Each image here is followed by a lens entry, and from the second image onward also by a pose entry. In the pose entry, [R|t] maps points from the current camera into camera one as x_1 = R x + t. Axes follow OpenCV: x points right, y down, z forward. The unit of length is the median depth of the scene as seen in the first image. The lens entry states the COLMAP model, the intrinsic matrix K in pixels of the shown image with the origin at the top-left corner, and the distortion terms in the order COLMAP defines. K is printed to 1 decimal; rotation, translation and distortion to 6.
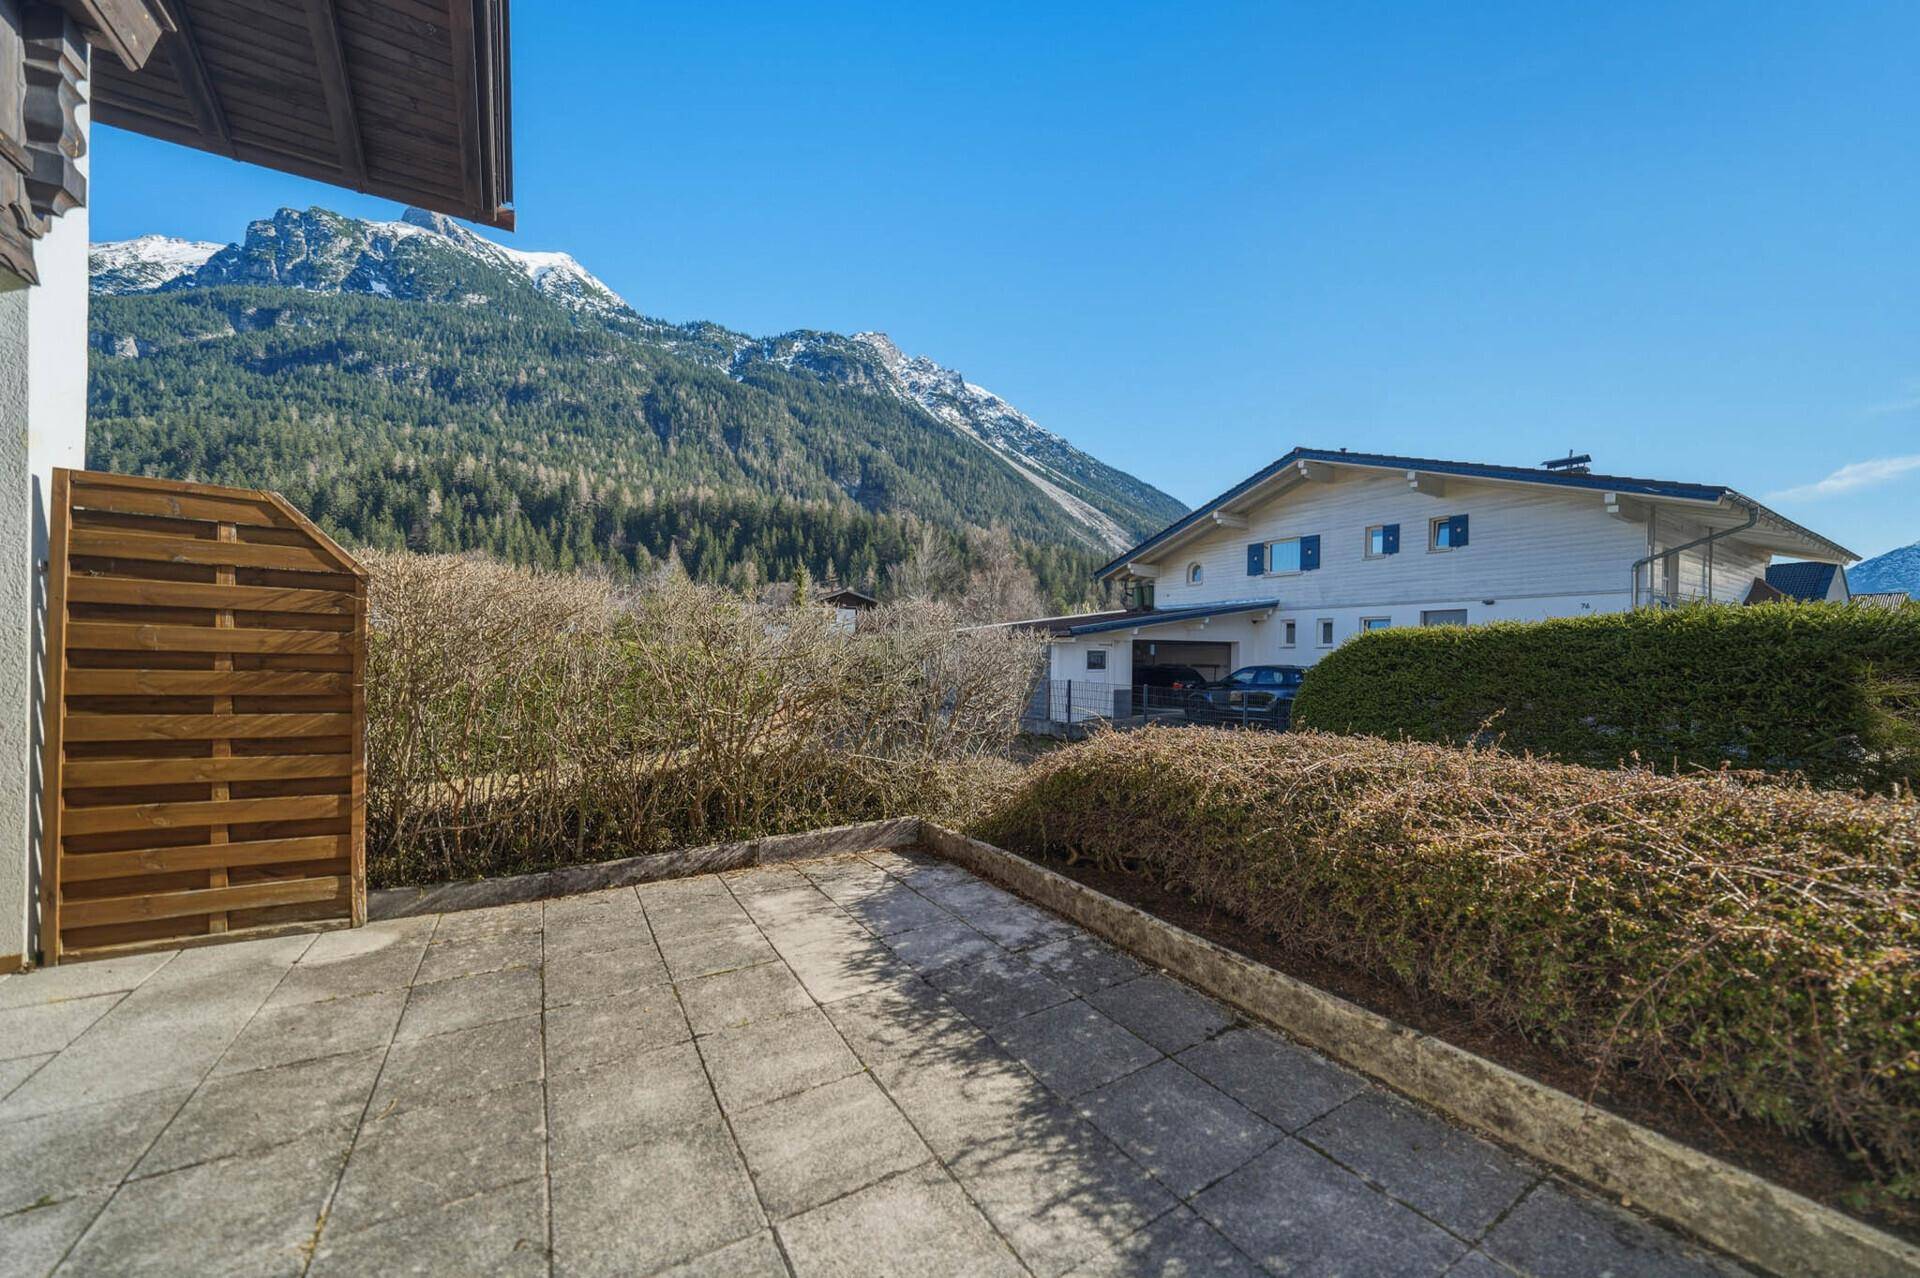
lens RADIAL K [[698.5, 0, 968.3], [0, 698.5, 650.2], [0, 0, 1]] dist [-0.024735, 0.005215]
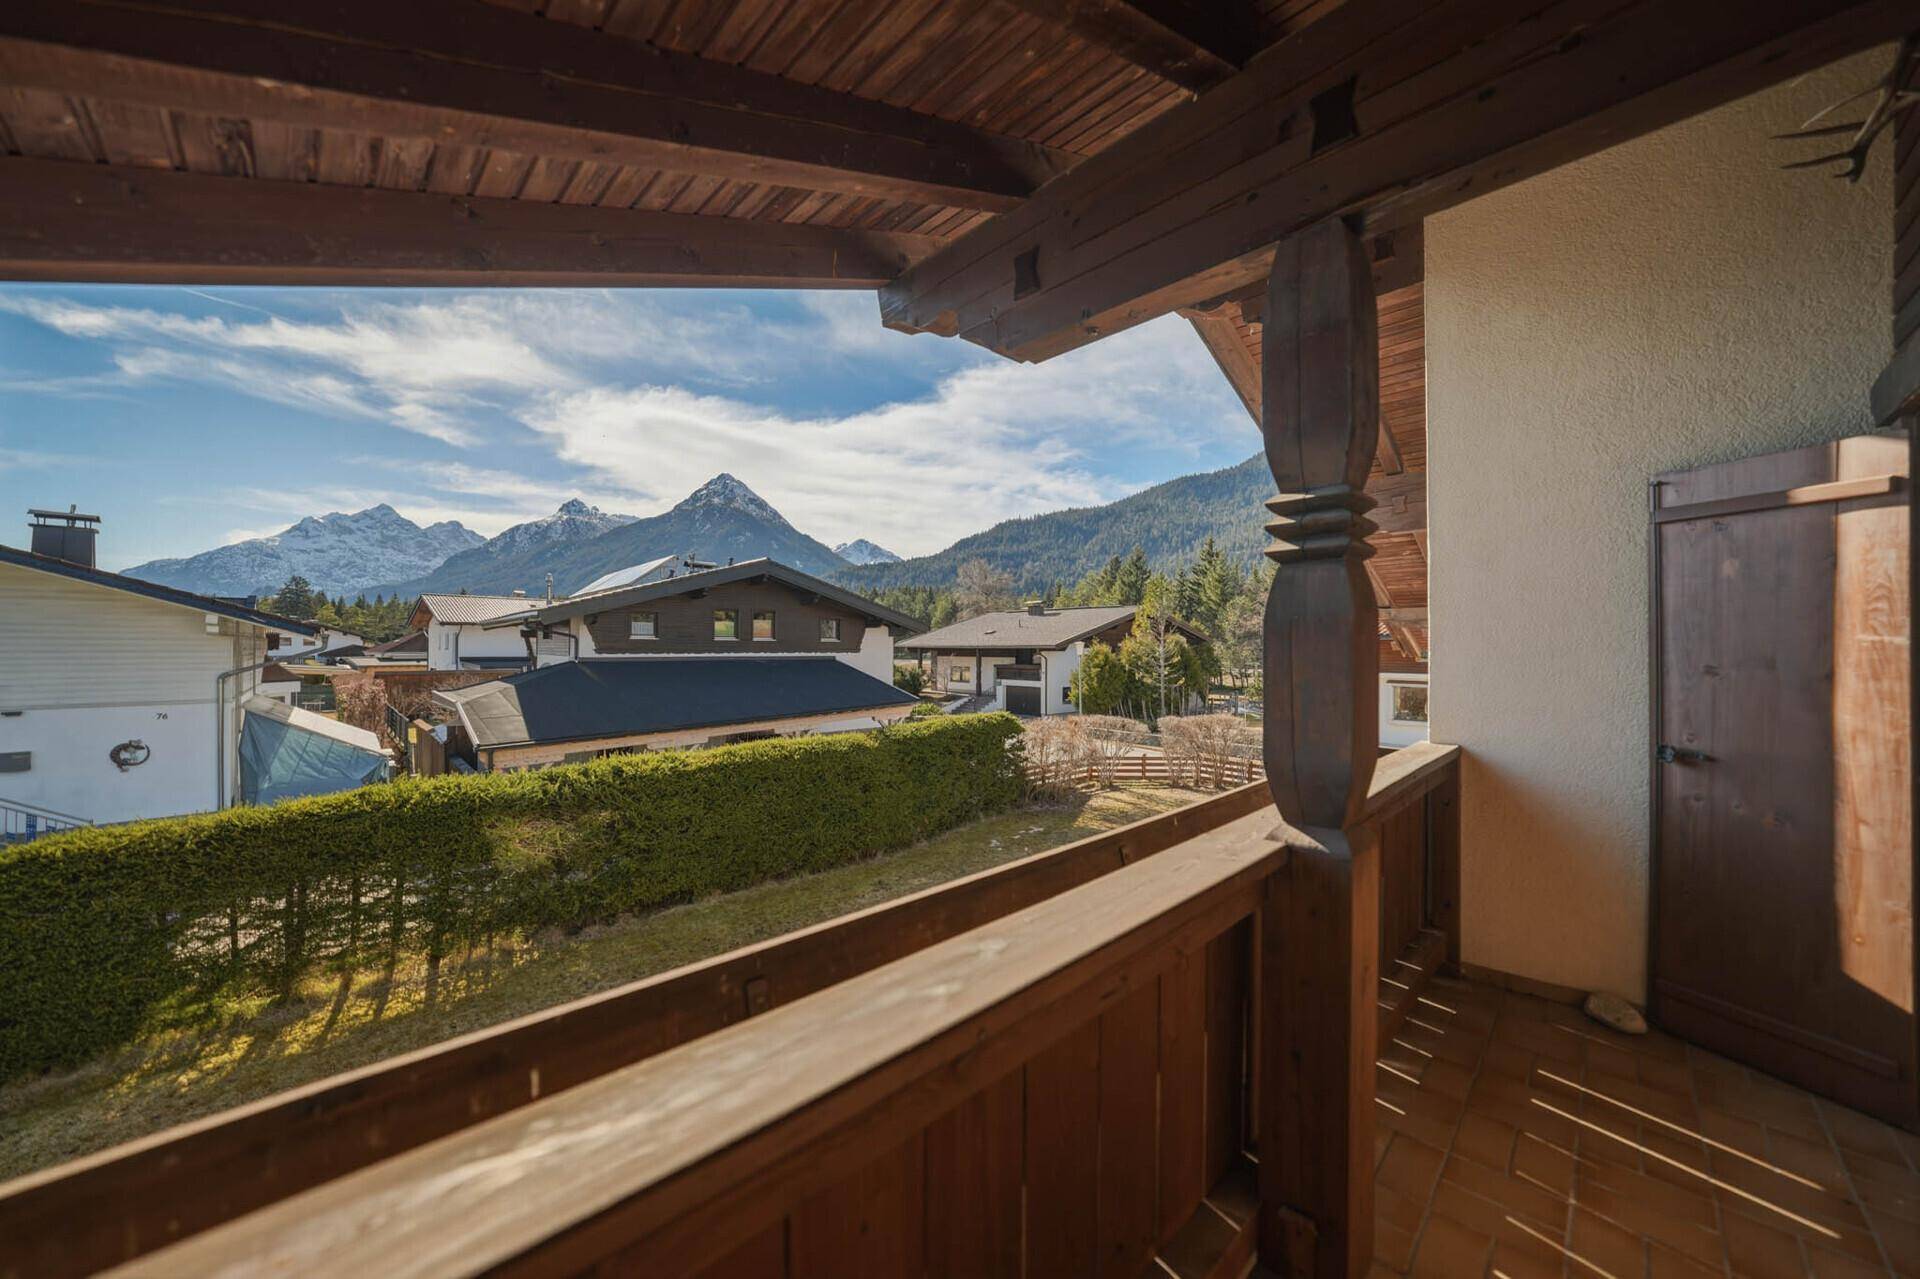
lens RADIAL K [[673.5, 0, 947.1], [0, 673.5, 654.1], [0, 0, 1]] dist [-0.013443, 0.002610]
pose [[-0.212628, -0.035561, 0.976486, -0.184850], [-0.027162, 0.999166, 0.030473, -0.160197], [-0.976756, -0.020044, -0.213417, 0.096765]]
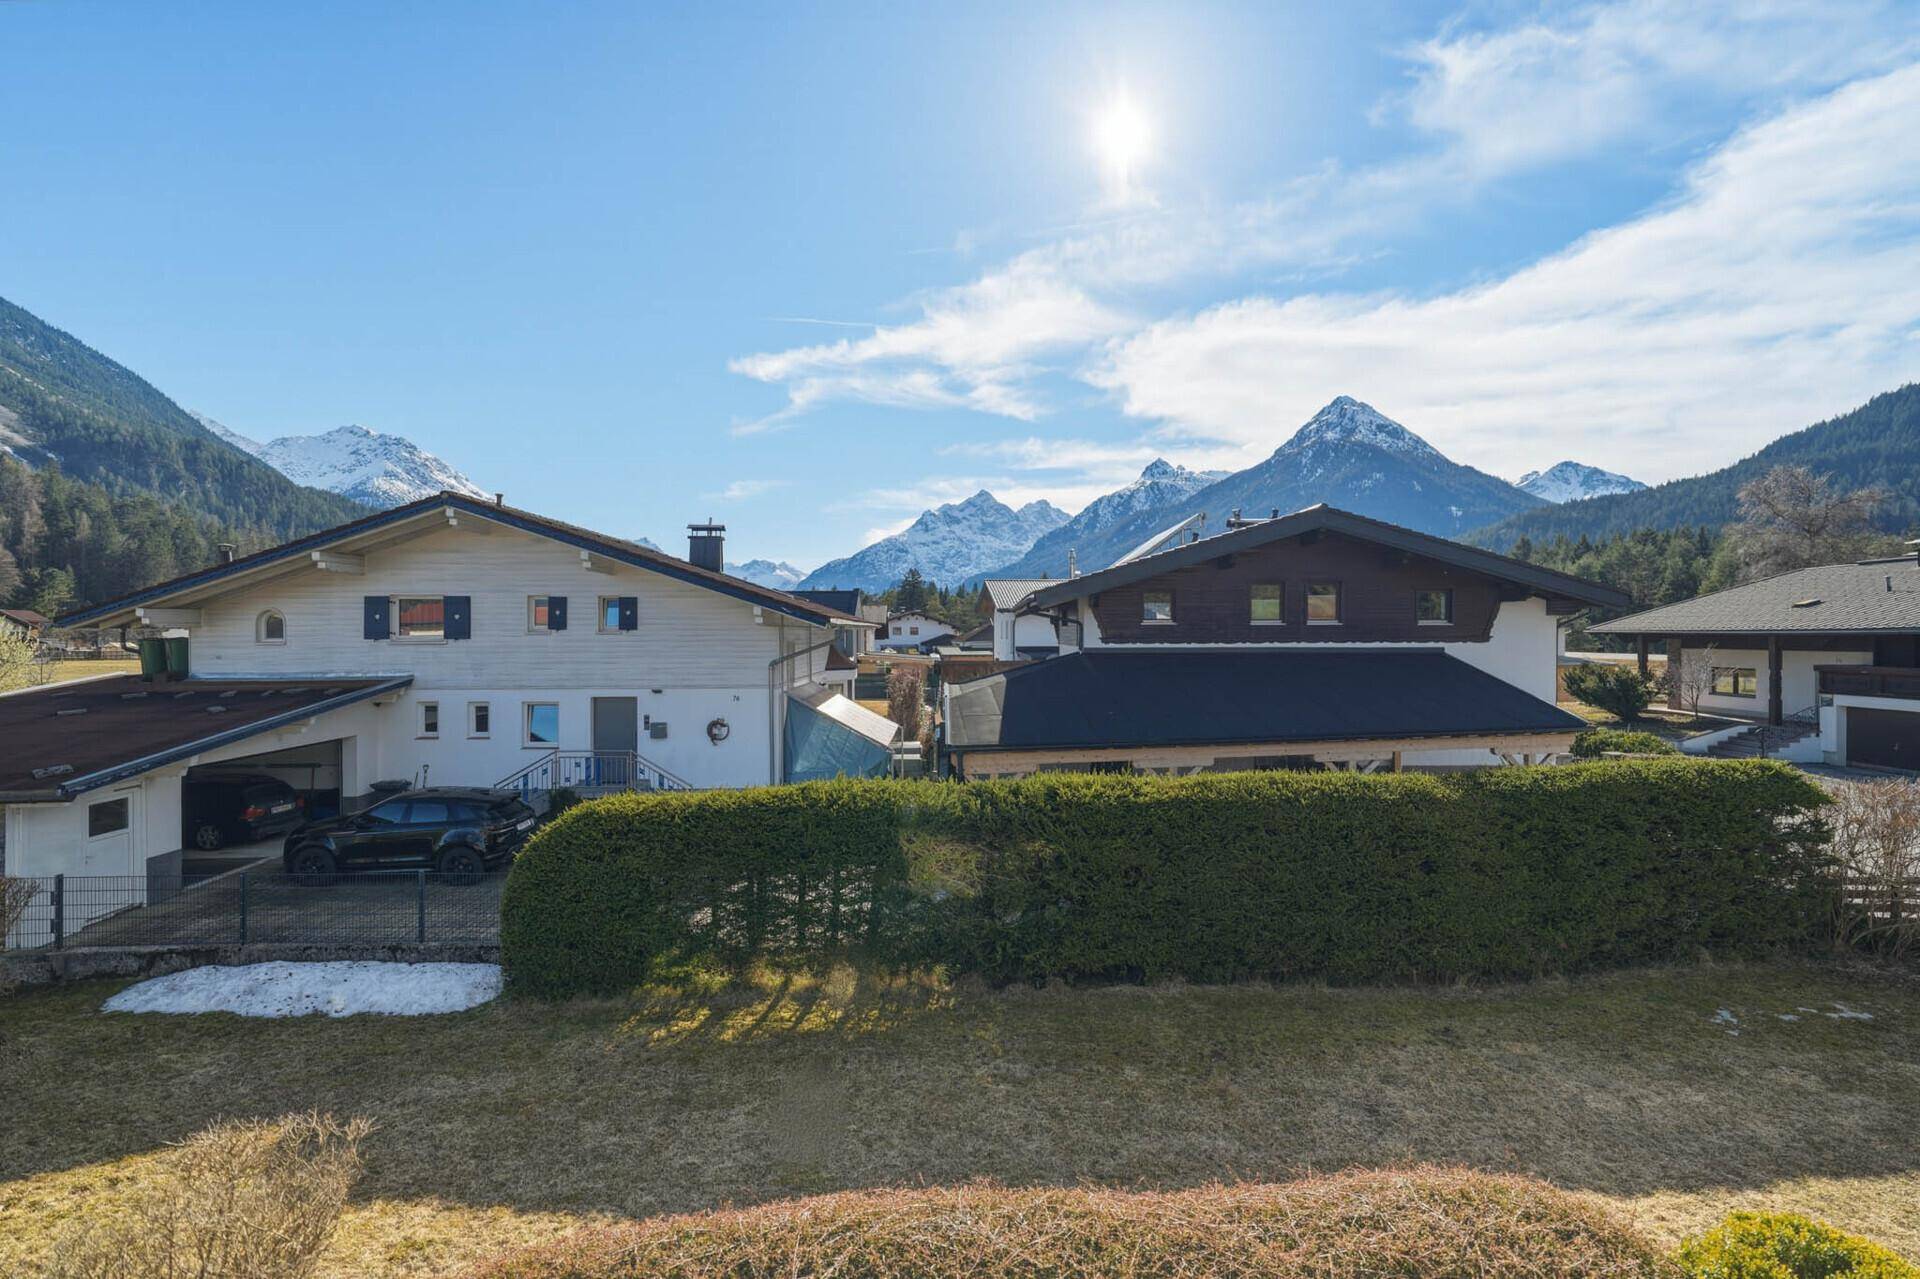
lens RADIAL K [[886.6, 0, 967.7], [0, 886.6, 623.2], [0, 0, 1]] dist [-0.002743, 0.003084]
pose [[0.495010, -0.016034, 0.868739, -0.105302], [-0.001025, 0.999818, 0.019037, -0.161517], [-0.868887, -0.010314, 0.494904, -0.010115]]
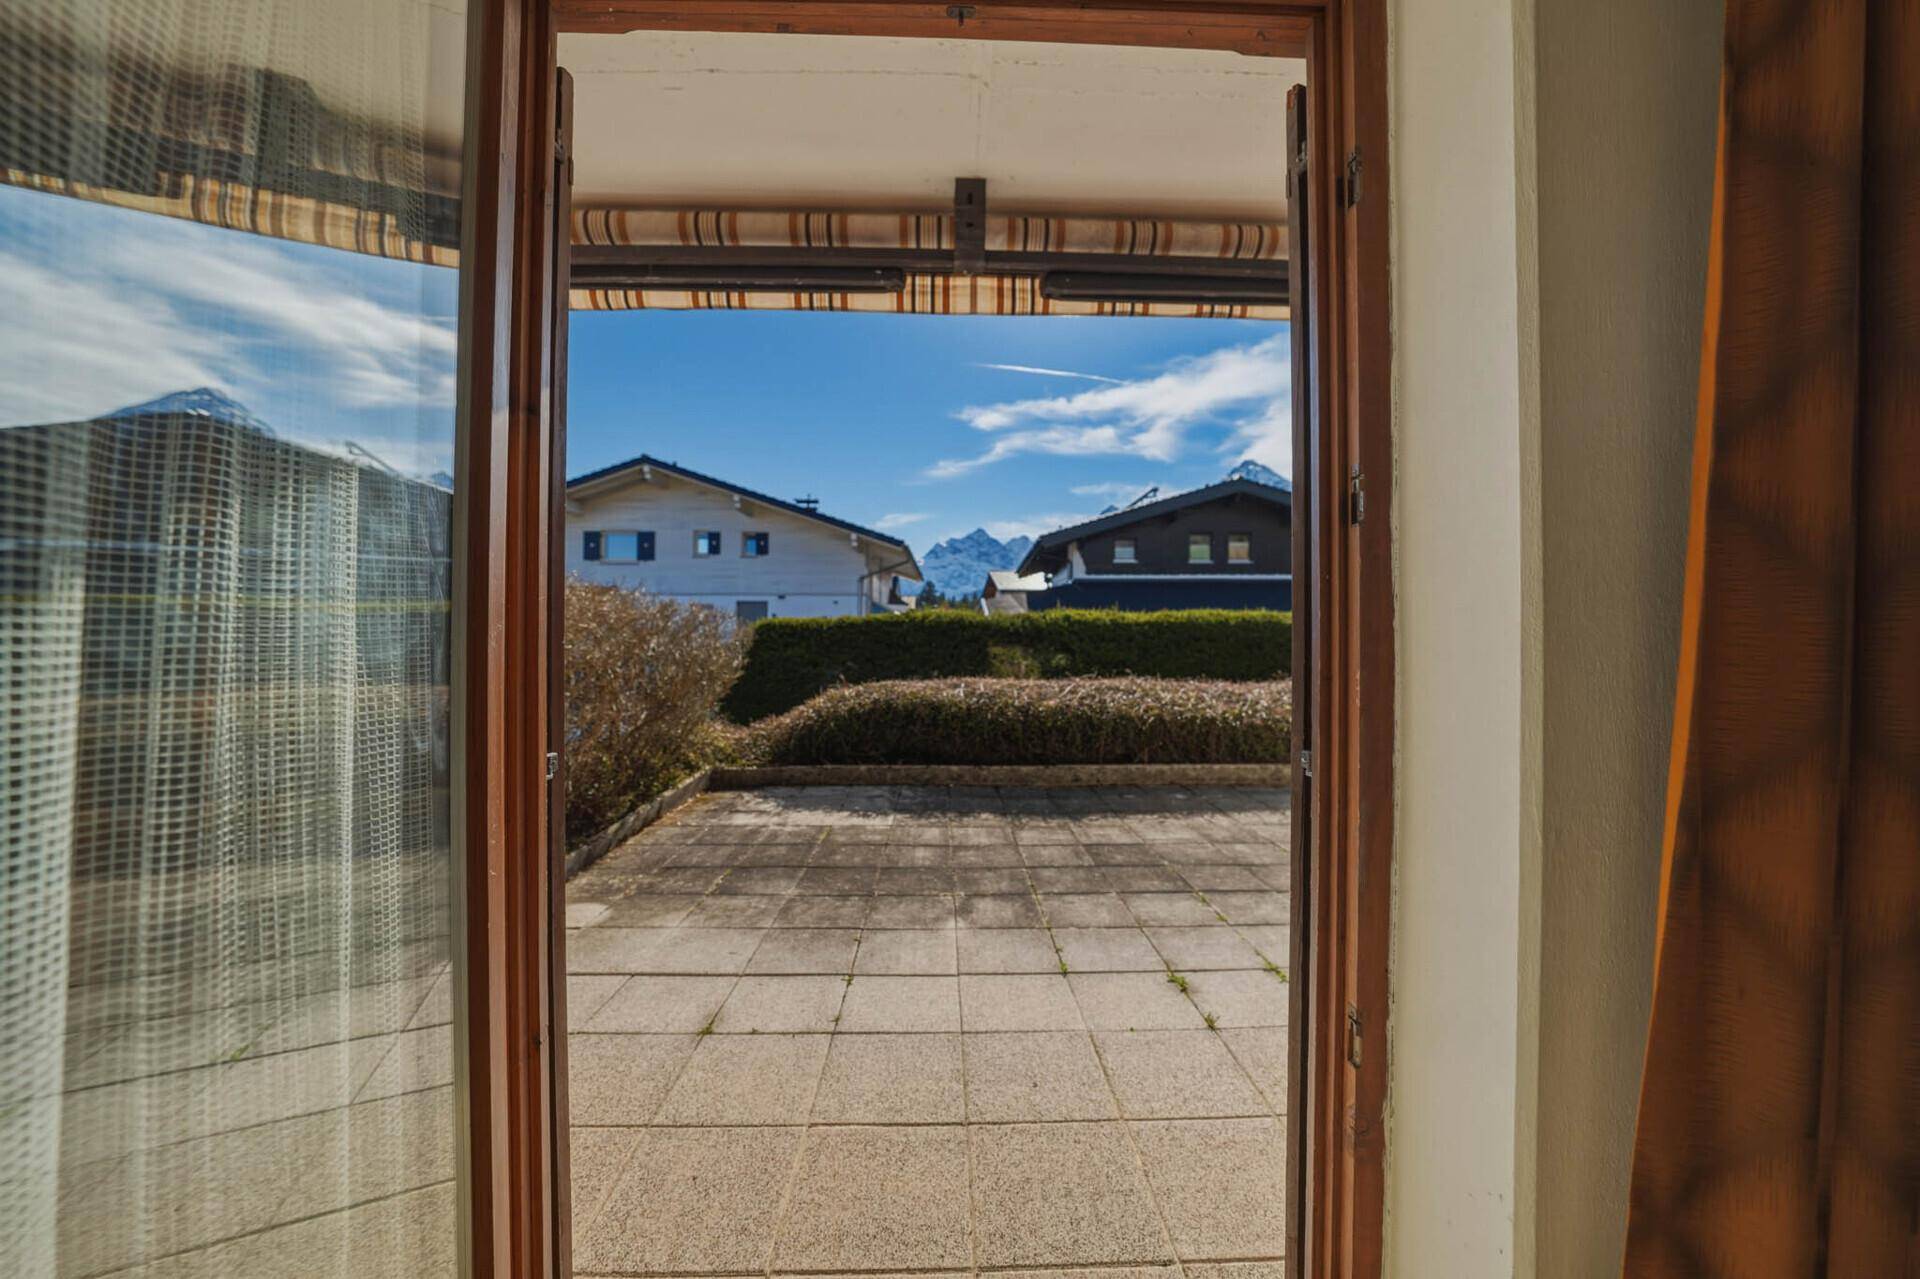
lens RADIAL K [[673.5, 0, 959.3], [0, 673.5, 634.9], [0, 0, 1]] dist [-0.013443, 0.002610]
pose [[0.500655, -0.010171, 0.865587, -0.231041], [-0.003662, 0.999897, 0.013867, -0.008930], [-0.865639, -0.010112, 0.500566, -0.017692]]
